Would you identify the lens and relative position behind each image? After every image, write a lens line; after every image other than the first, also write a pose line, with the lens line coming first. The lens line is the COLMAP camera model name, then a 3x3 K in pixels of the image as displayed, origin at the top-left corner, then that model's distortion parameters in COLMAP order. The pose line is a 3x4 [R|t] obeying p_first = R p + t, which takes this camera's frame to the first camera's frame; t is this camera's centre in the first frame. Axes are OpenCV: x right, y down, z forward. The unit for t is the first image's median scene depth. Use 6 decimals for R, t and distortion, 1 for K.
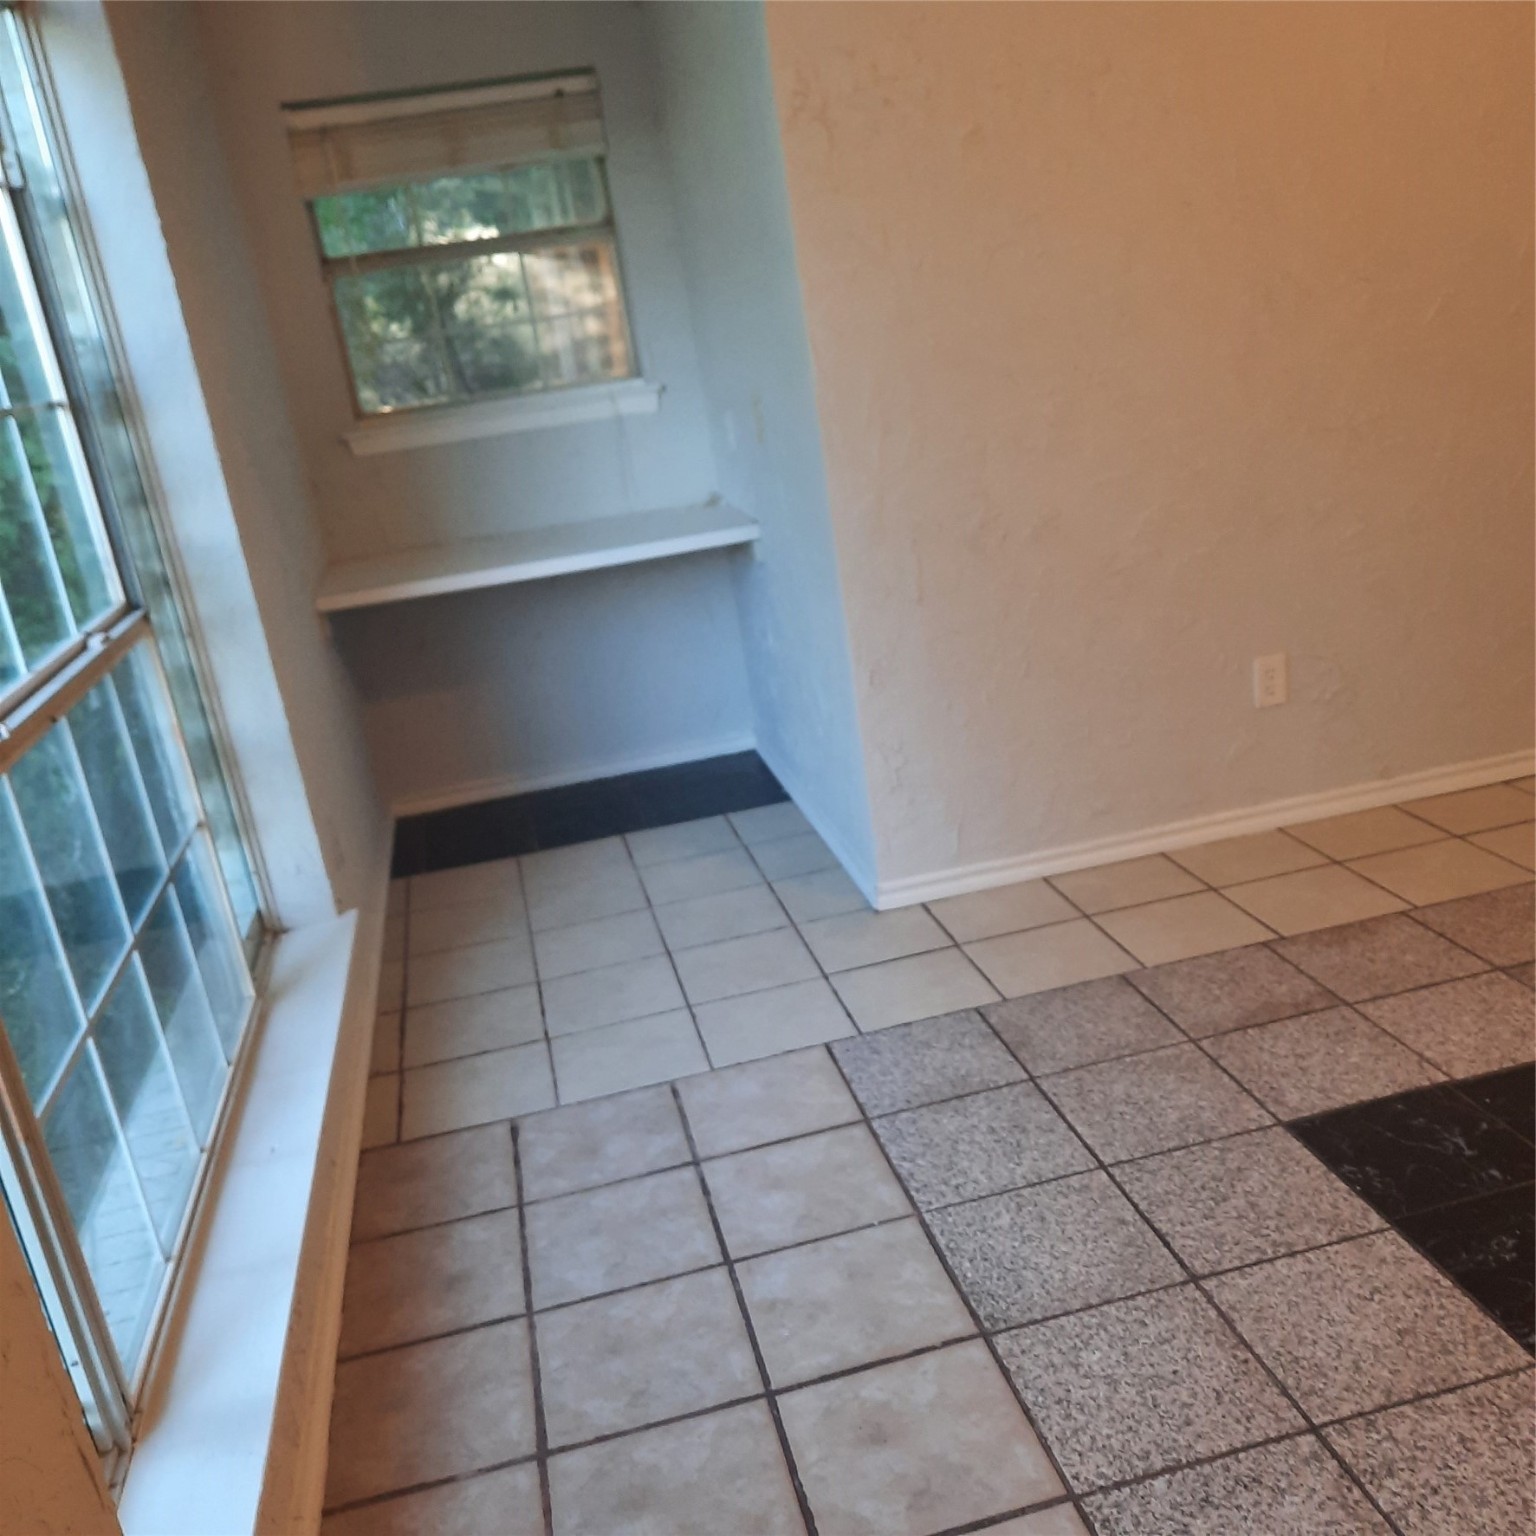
lens RADIAL K [[1558.3, 0, 768.0], [0, 1558.3, 768.0], [0, 0, 1]] dist [0.092152, -0.016097]
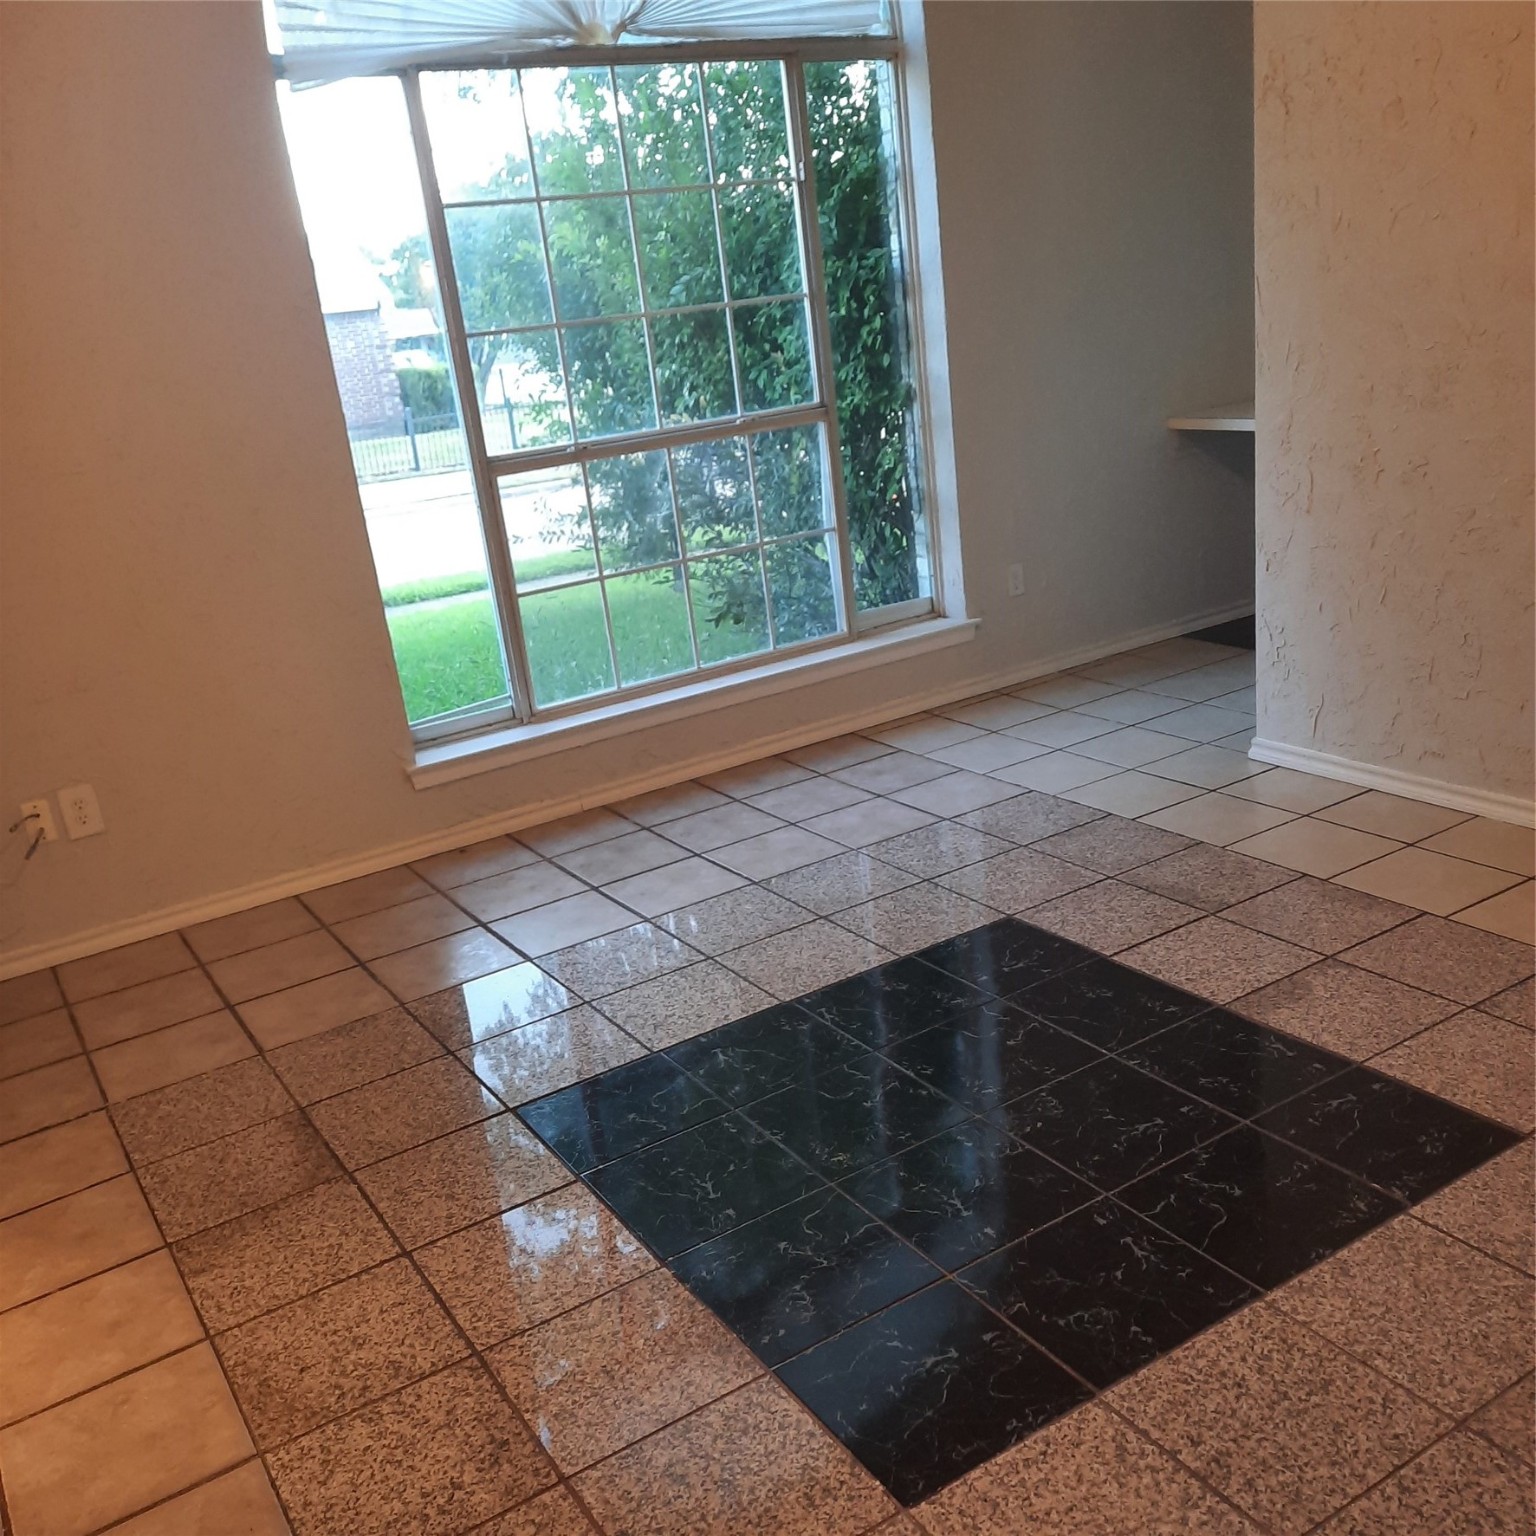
lens RADIAL K [[1481.6, 0, 775.3], [0, 1481.6, 804.6], [0, 0, 1]] dist [0.050975, -0.060977]
pose [[0.352270, 0.400103, -0.846063, 1.223528], [-0.215450, 0.914400, 0.342715, -0.253103], [0.910762, 0.061556, 0.408318, 0.239333]]
